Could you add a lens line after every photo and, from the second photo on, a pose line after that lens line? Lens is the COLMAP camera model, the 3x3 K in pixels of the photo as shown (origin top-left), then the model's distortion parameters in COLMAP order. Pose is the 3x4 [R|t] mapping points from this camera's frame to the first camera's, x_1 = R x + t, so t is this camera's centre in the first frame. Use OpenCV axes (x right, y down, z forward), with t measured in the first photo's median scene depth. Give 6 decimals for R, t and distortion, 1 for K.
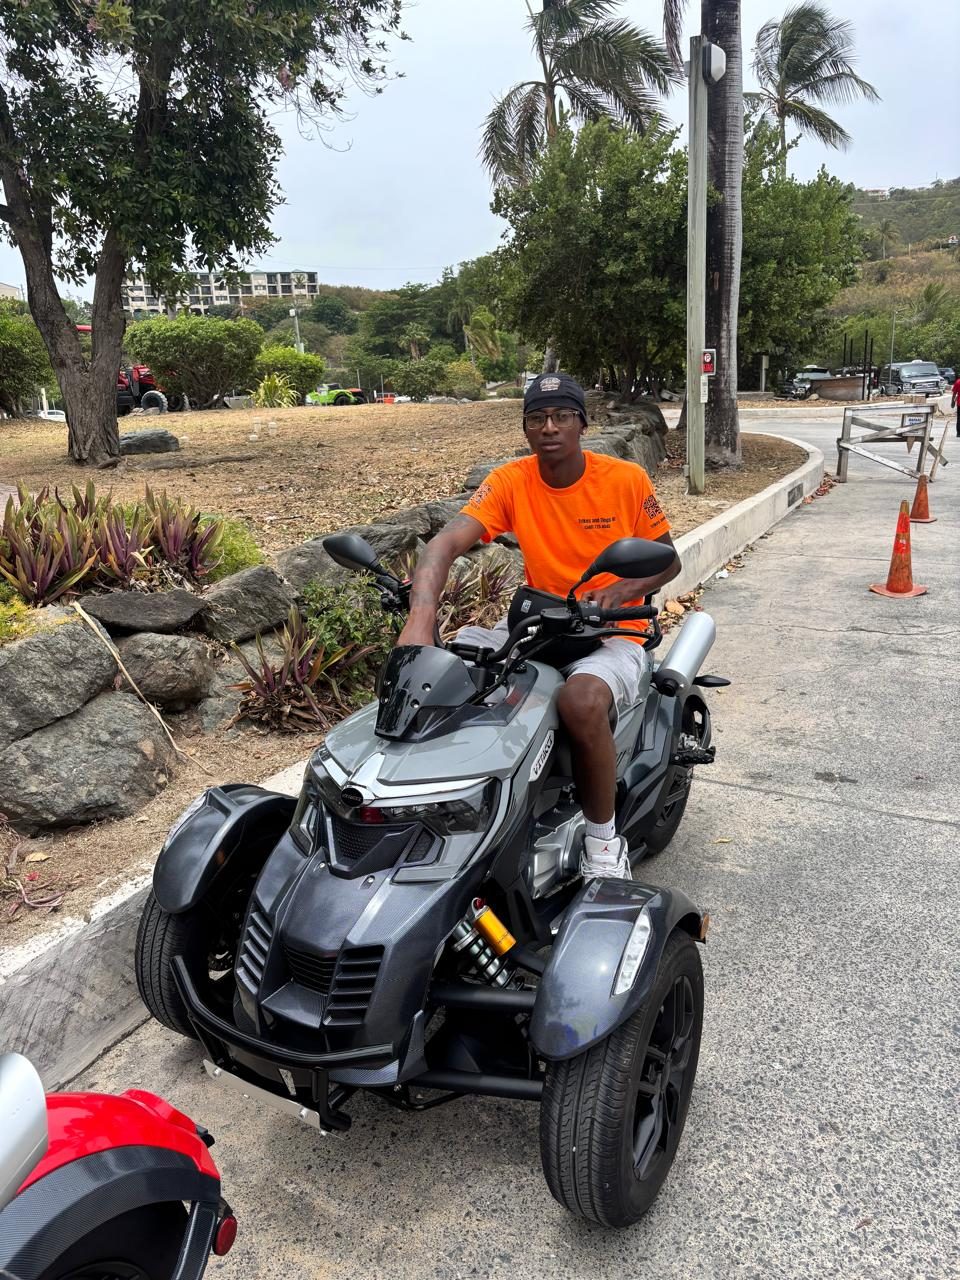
lens RADIAL K [[953.4, 0, 474.4], [0, 953.4, 640.0], [0, 0, 1]] dist [-0.000188, -0.003686]
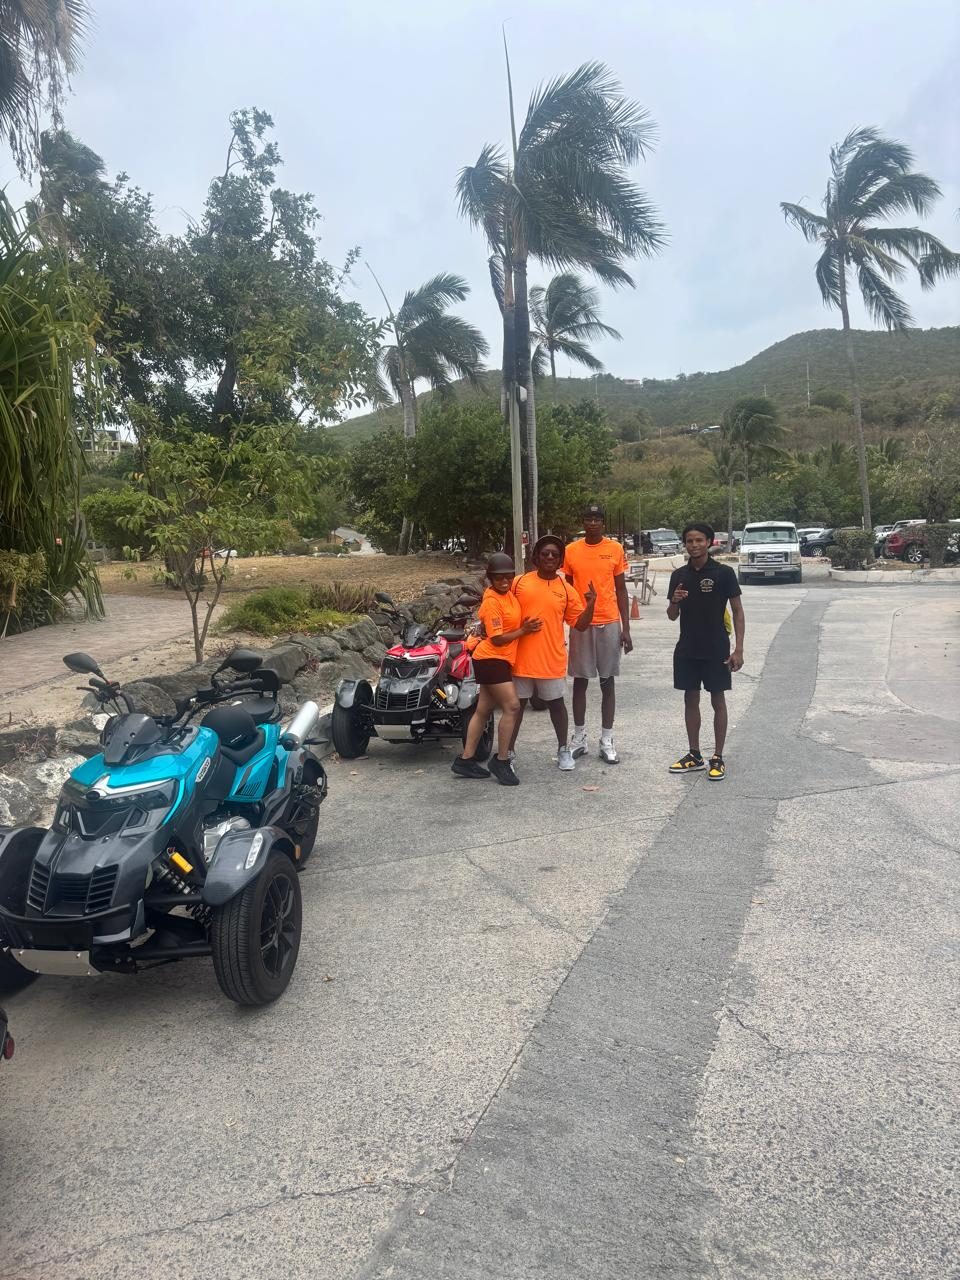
lens RADIAL K [[953.4, 0, 481.9], [0, 953.4, 640.3], [0, 0, 1]] dist [-0.000188, -0.003686]
pose [[0.976220, -0.008890, 0.216601, -0.064609], [0.042797, 0.987398, -0.152359, 0.050357], [-0.212517, 0.158006, 0.964298, -0.200576]]
